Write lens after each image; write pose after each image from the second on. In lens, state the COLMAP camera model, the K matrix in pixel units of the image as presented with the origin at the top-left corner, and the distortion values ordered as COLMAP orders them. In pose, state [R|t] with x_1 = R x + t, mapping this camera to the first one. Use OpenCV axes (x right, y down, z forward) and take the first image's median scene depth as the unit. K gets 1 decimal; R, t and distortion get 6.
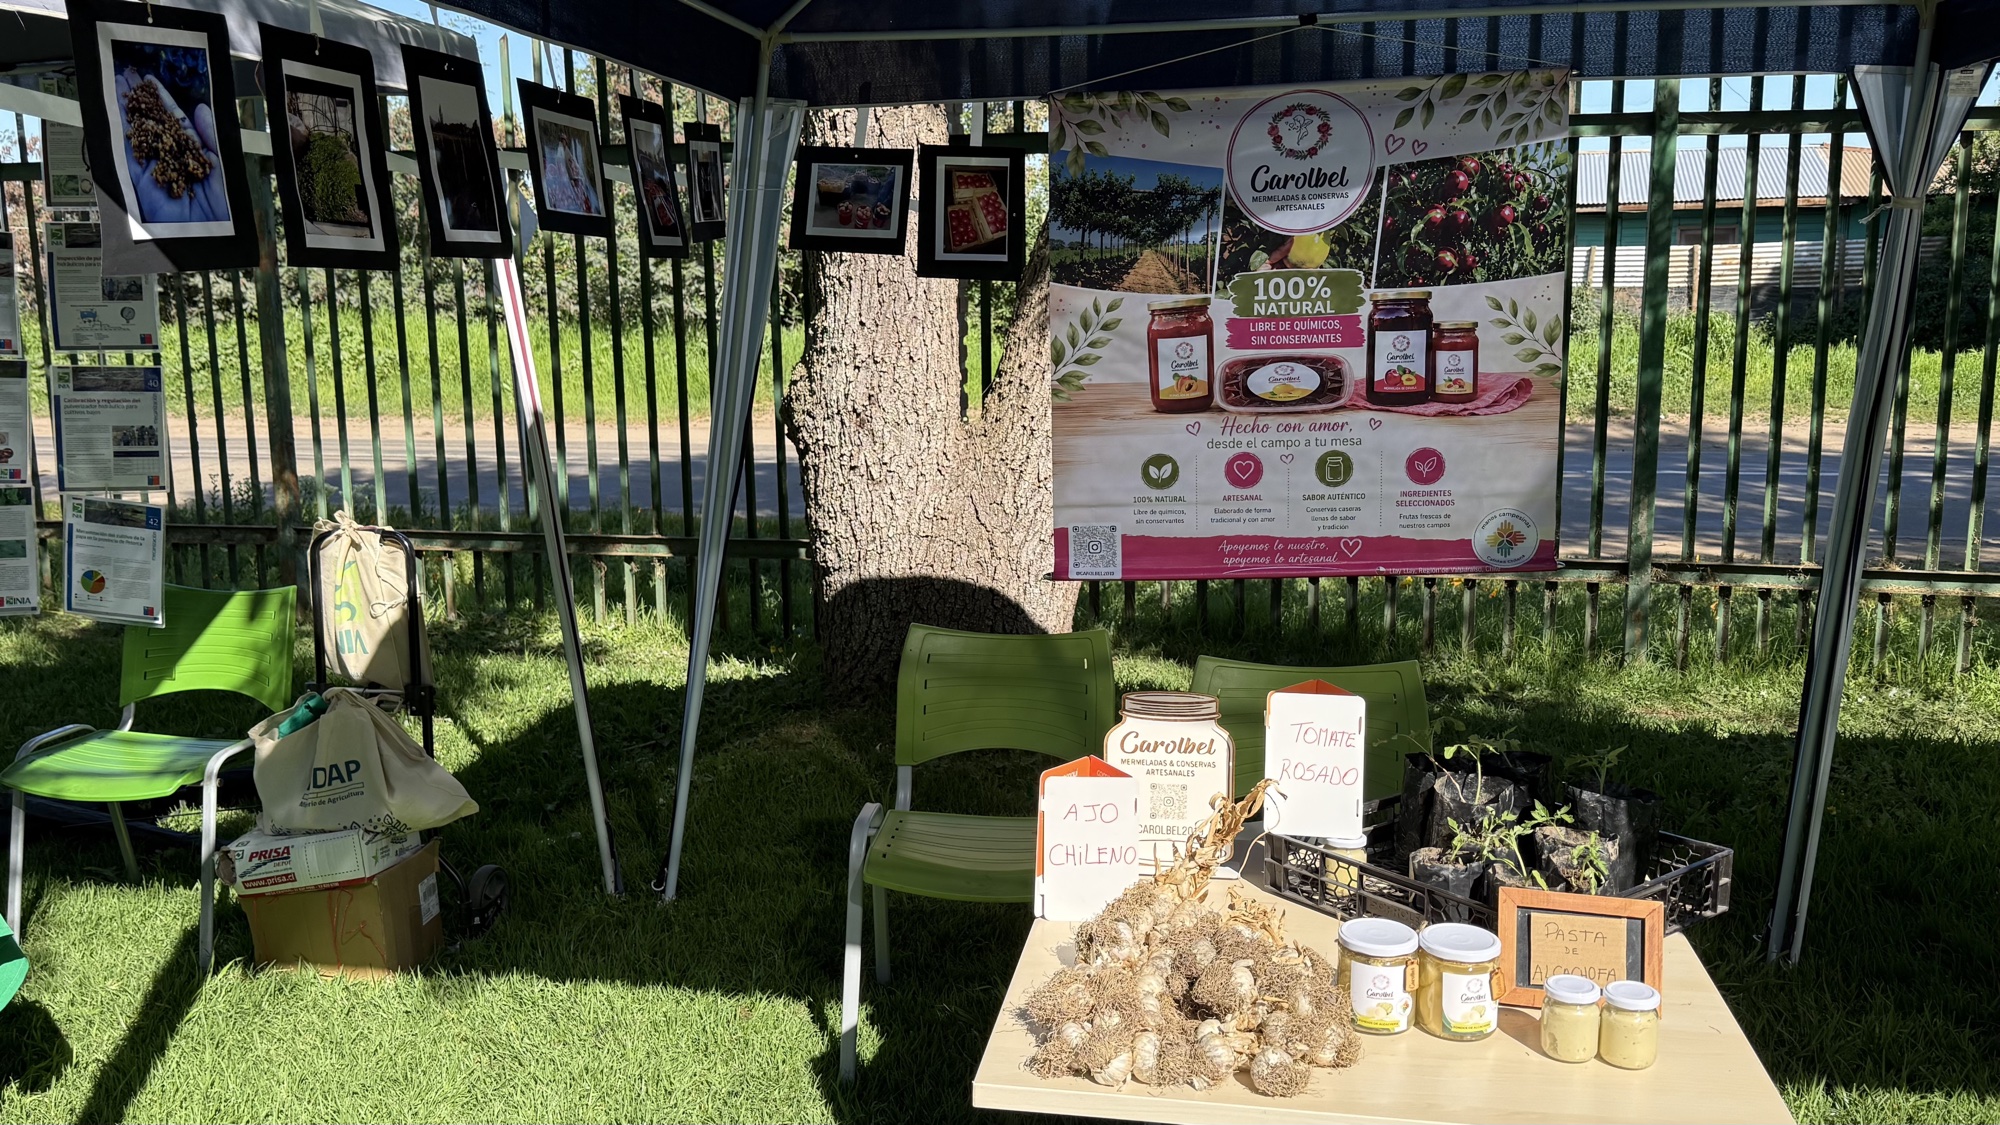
lens RADIAL K [[1657.7, 0, 1000.2], [0, 1657.7, 567.9], [0, 0, 1]] dist [0.068281, -0.007156]
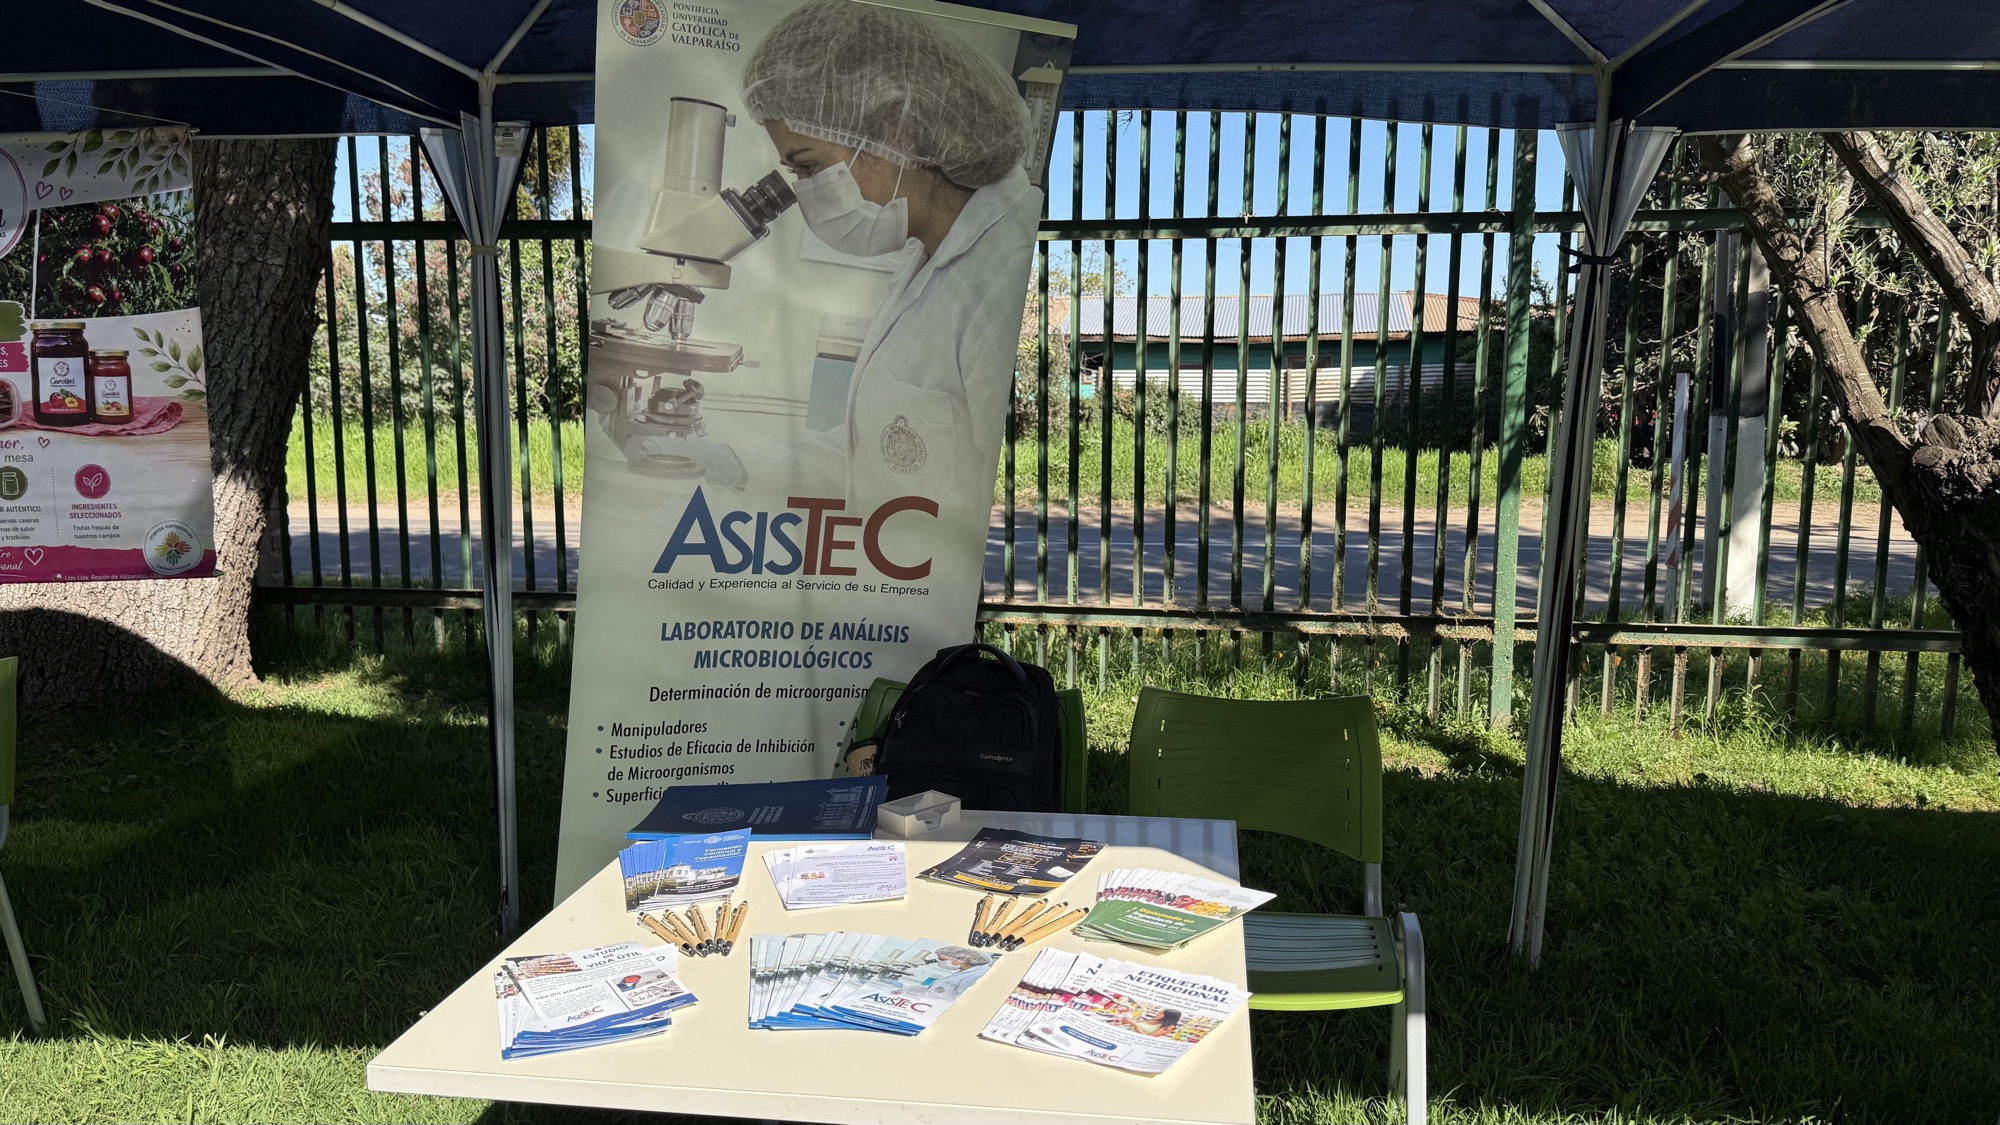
lens RADIAL K [[1415.6, 0, 999.7], [0, 1415.6, 557.7], [0, 0, 1]] dist [-0.009319, -0.004821]
pose [[0.997599, 0.006088, 0.068980, 0.795958], [-0.001934, 0.998189, -0.060127, 0.043872], [-0.069221, 0.059849, 0.995804, 0.041246]]
